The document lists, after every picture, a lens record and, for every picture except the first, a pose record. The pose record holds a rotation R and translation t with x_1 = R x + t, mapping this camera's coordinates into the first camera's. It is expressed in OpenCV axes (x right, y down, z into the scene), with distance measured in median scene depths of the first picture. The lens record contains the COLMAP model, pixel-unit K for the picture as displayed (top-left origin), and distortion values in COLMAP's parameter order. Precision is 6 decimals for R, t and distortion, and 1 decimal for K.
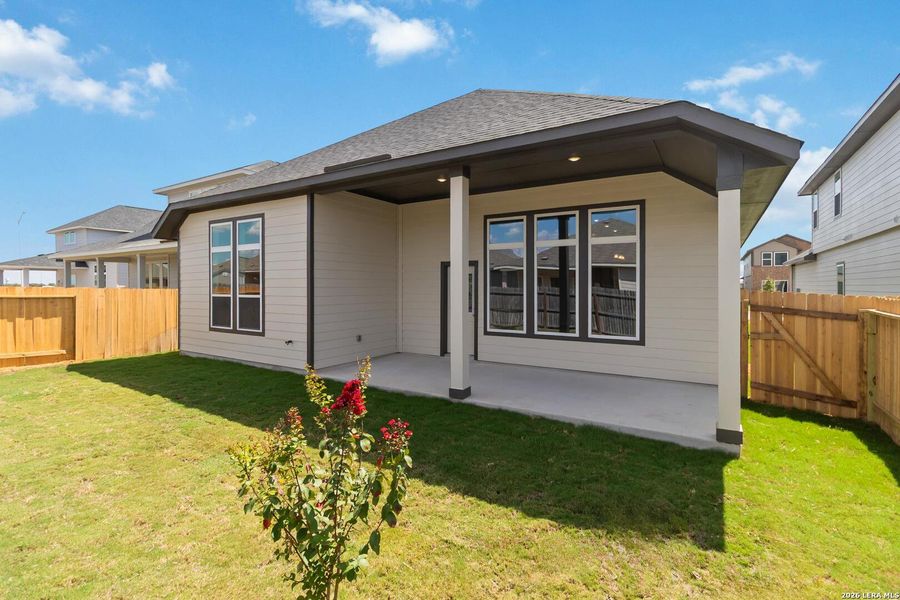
lens RADIAL K [[432.0, 0, 450.7], [0, 432.0, 288.6], [0, 0, 1]] dist [0.001244, 0.000519]
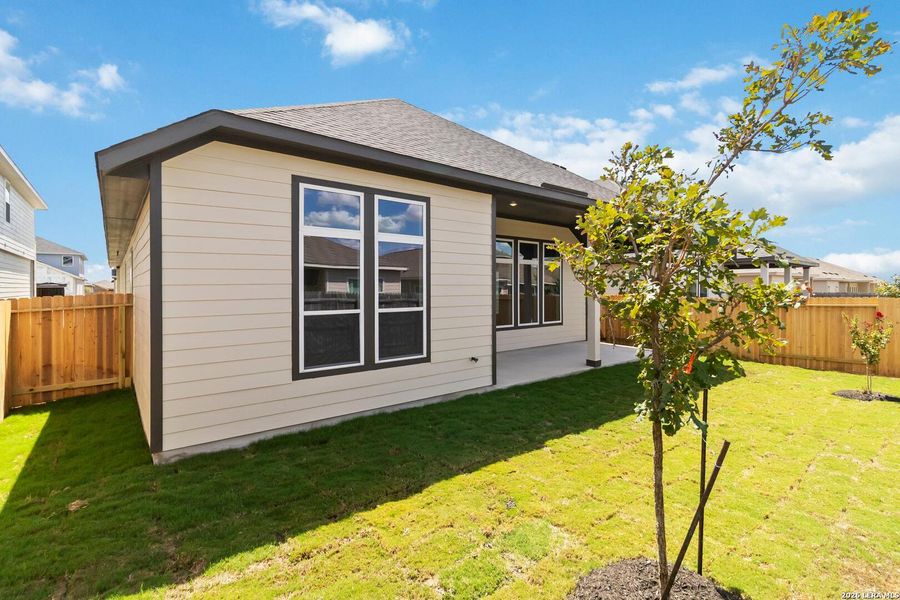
lens RADIAL K [[432.0, 0, 450.7], [0, 432.0, 288.6], [0, 0, 1]] dist [0.001244, 0.000519]
pose [[0.311888, -0.003685, 0.950112, -1.127980], [0.002968, 0.999991, 0.002904, -0.018594], [-0.950114, 0.001914, 0.311897, 0.726865]]
